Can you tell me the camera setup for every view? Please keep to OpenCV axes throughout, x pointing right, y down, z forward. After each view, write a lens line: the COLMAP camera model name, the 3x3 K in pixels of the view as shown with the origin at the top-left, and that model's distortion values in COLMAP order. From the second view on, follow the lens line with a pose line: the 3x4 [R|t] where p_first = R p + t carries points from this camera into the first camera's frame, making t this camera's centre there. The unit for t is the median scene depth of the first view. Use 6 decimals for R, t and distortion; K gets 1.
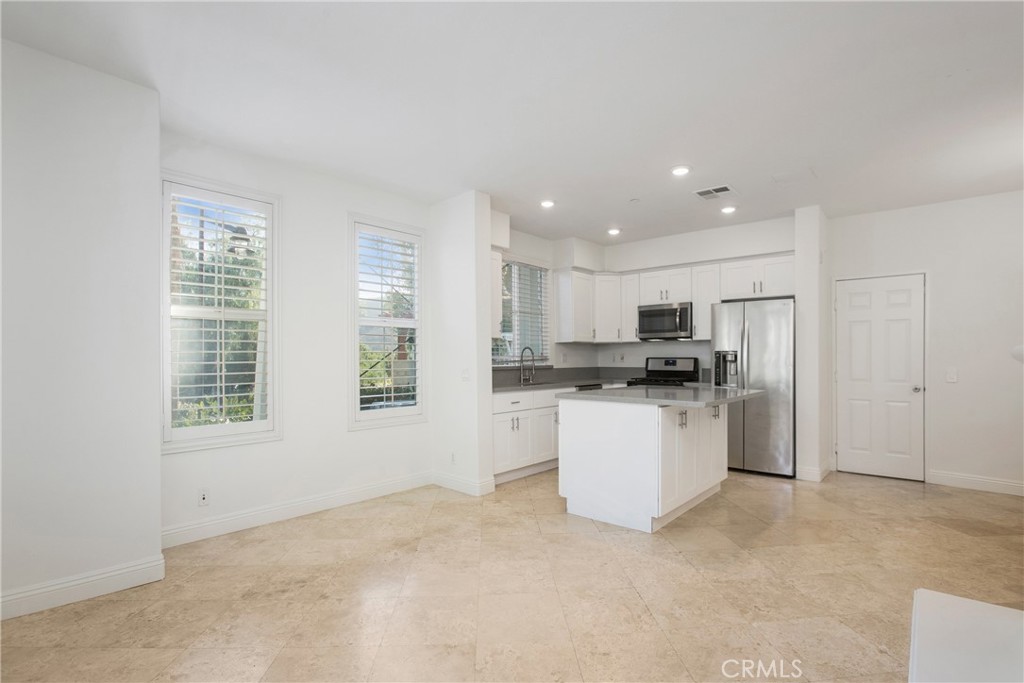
lens RADIAL K [[555.2, 0, 512.0], [0, 555.2, 341.5], [0, 0, 1]] dist [-0.103716, 0.059636]
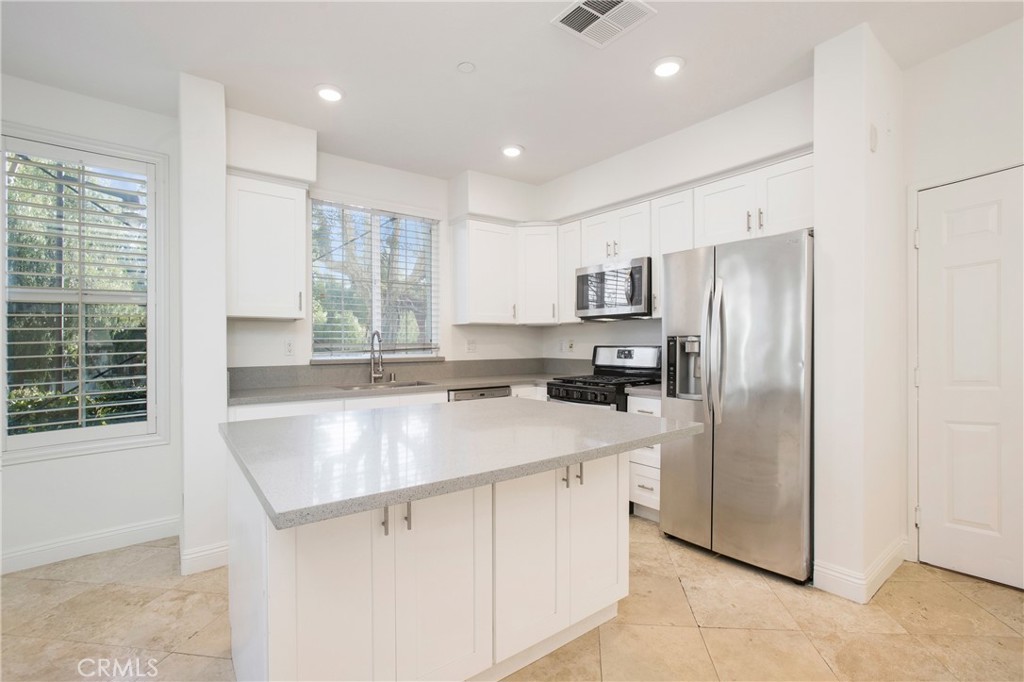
lens RADIAL K [[463.1, 0, 524.3], [0, 463.1, 345.4], [0, 0, 1]] dist [-0.028332, 0.000104]
pose [[0.969986, 0.001549, -0.243157, 0.316042], [0.008554, 0.999143, 0.040489, 0.005383], [0.243011, -0.041354, 0.969142, 0.456402]]
